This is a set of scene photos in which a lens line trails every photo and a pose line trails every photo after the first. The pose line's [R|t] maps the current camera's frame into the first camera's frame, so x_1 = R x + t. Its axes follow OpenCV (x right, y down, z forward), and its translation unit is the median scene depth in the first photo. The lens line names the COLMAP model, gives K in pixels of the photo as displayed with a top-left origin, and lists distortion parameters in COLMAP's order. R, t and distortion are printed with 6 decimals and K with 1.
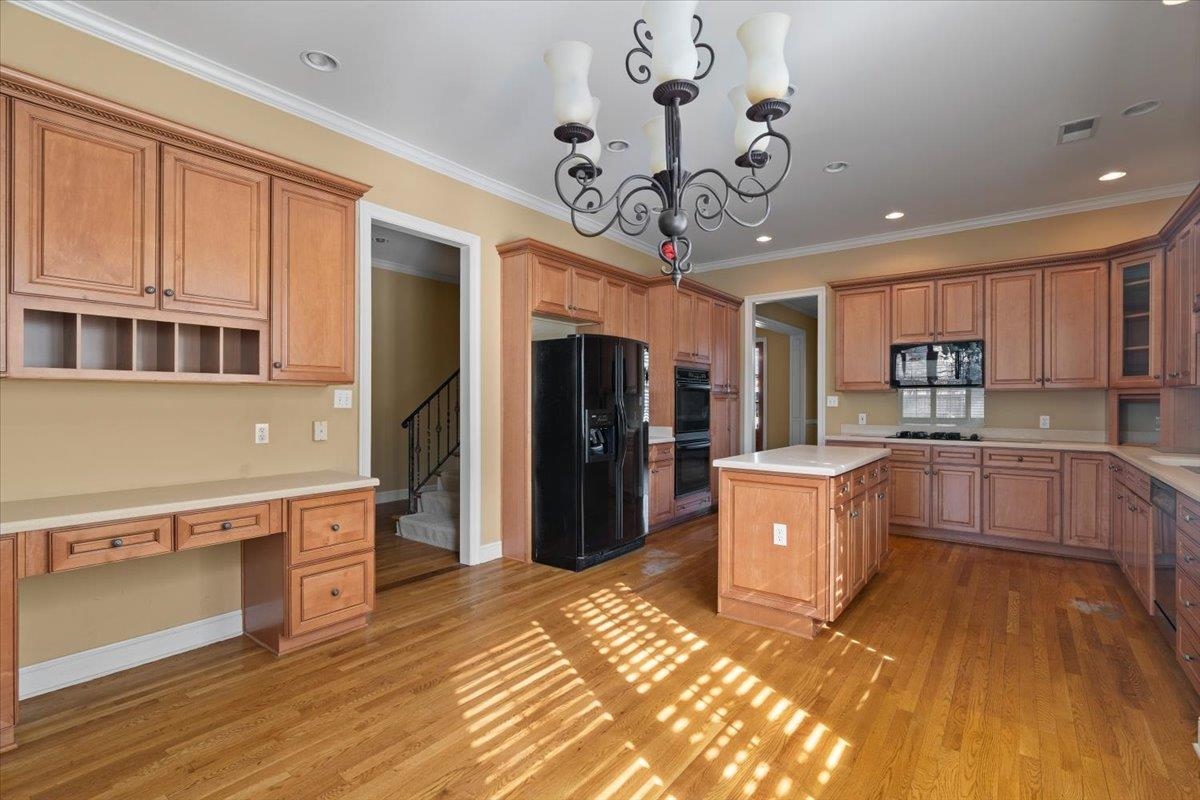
lens RADIAL K [[555.3, 0, 600.0], [0, 555.3, 400.0], [0, 0, 1]] dist [-0.011051, 0.000492]
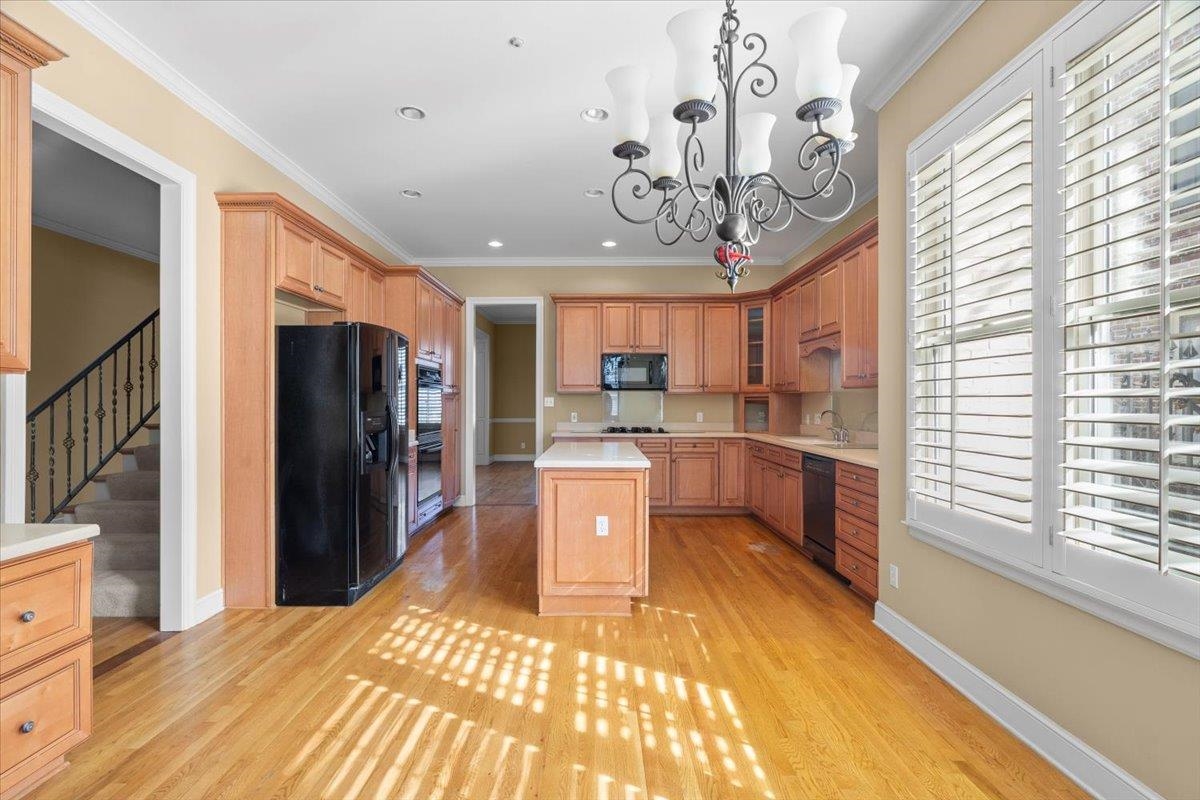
lens RADIAL K [[541.4, 0, 595.5], [0, 541.4, 403.0], [0, 0, 1]] dist [-0.003080, -0.000080]
pose [[0.796832, -0.001319, 0.604199, -0.283376], [-0.001015, 0.999993, 0.003522, 0.000723], [-0.604200, -0.003420, 0.796825, 0.148684]]
